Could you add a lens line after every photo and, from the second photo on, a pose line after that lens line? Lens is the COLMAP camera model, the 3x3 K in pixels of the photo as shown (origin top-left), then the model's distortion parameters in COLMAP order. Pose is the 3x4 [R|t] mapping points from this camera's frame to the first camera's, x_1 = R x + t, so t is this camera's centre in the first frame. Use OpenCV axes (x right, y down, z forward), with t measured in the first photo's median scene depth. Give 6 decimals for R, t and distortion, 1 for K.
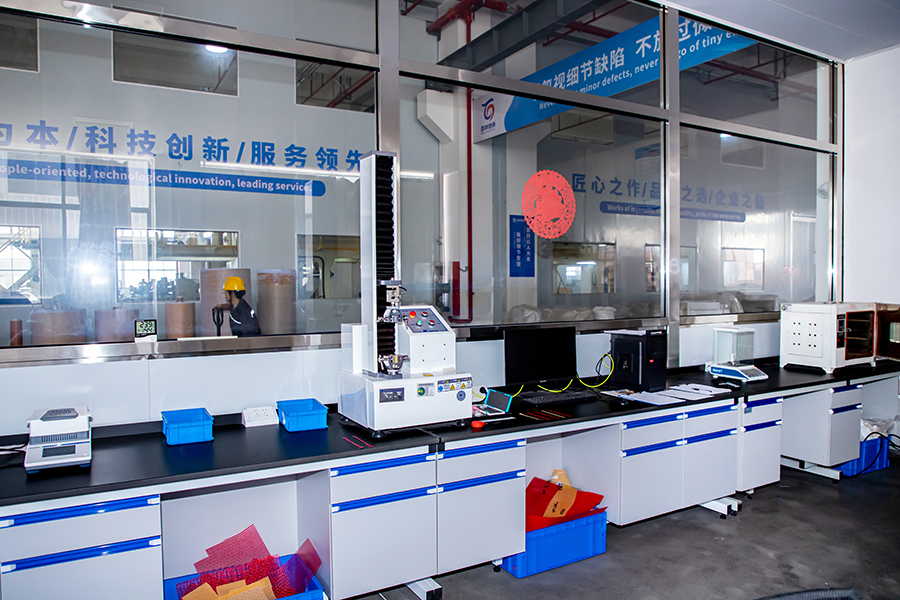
lens RADIAL K [[615.2, 0, 450.0], [0, 615.2, 300.0], [0, 0, 1]] dist [-0.028528, -0.001657]
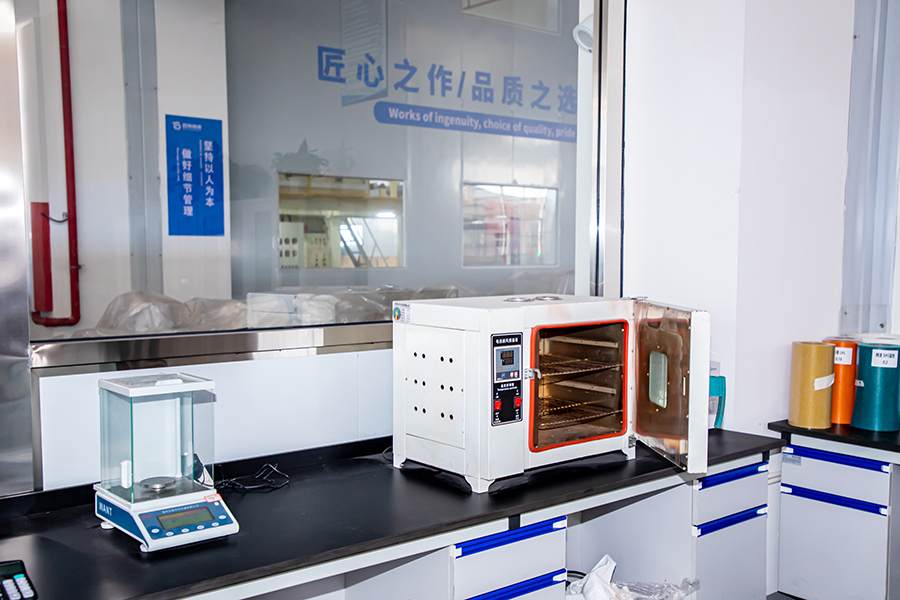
lens RADIAL K [[932.5, 0, 452.5], [0, 932.5, 325.0], [0, 0, 1]] dist [0.058378, -0.011515]
pose [[0.984340, -0.007628, 0.176116, 0.204107], [-0.001785, 0.998581, 0.053229, -0.004593], [-0.176272, -0.052710, 0.982929, 0.180261]]
